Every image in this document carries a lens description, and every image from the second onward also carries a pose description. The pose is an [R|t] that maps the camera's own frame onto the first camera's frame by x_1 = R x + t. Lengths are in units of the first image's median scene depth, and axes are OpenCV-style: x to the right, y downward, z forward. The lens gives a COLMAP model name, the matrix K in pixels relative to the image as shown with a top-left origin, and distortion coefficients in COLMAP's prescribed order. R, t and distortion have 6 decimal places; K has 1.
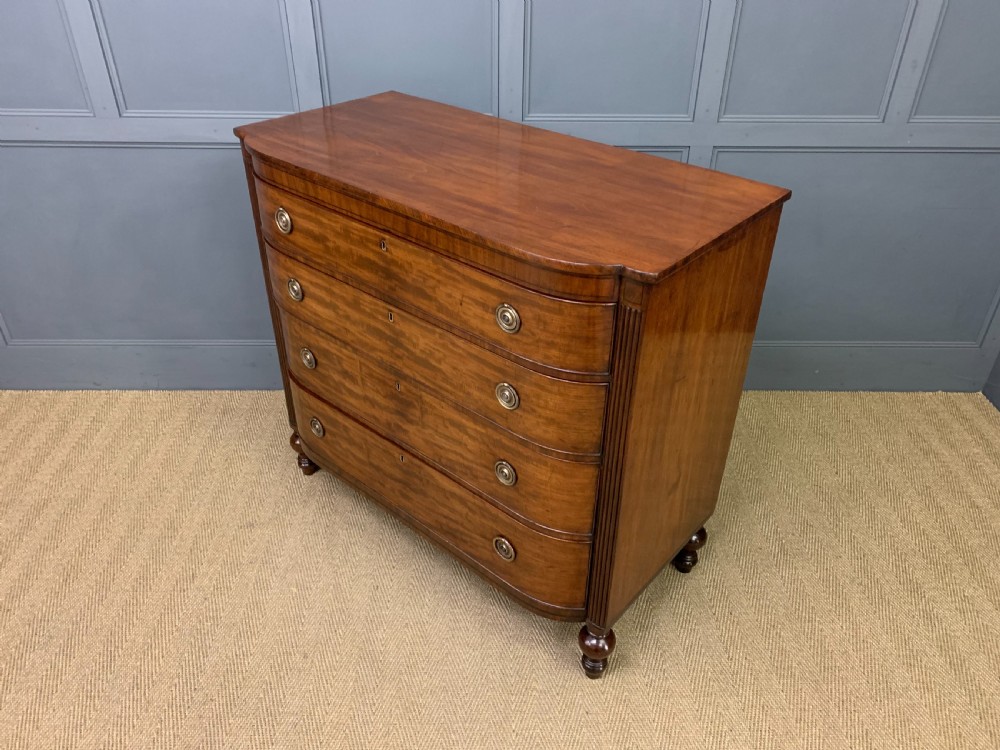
lens RADIAL K [[747.7, 0, 505.4], [0, 747.7, 363.4], [0, 0, 1]] dist [0.052837, -0.034494]
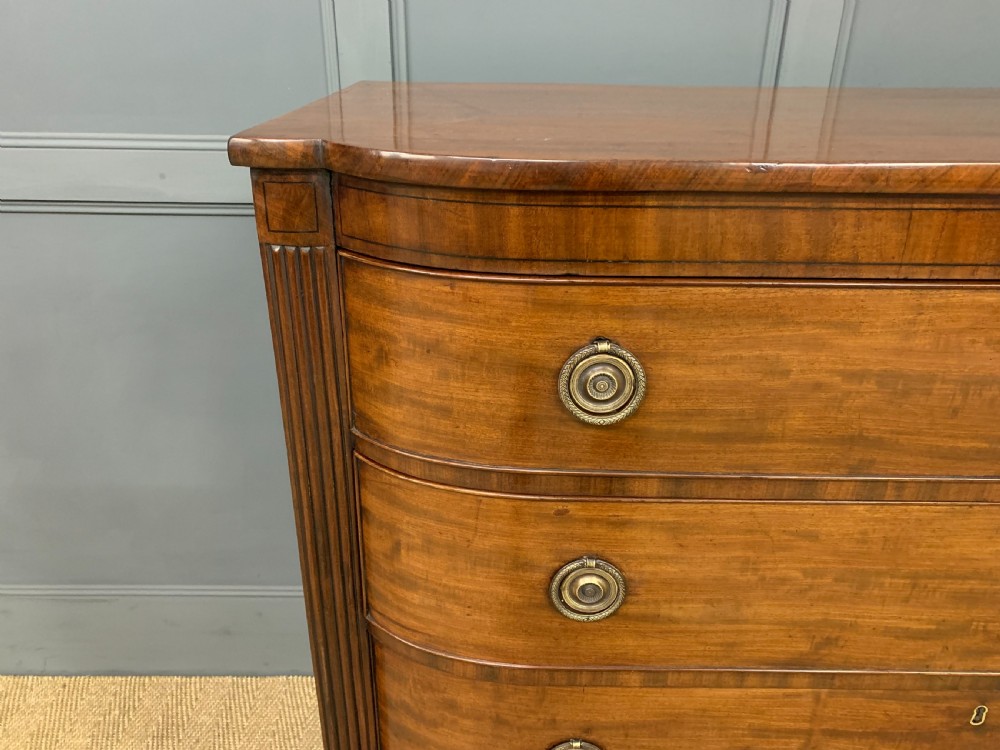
lens RADIAL K [[747.7, 0, 511.6], [0, 747.7, 381.7], [0, 0, 1]] dist [0.052837, -0.034494]
pose [[0.999963, 0.006012, -0.006183, -0.166930], [-0.006793, 0.990810, -0.135093, -0.120997], [0.005314, 0.135130, 0.990814, 0.561682]]
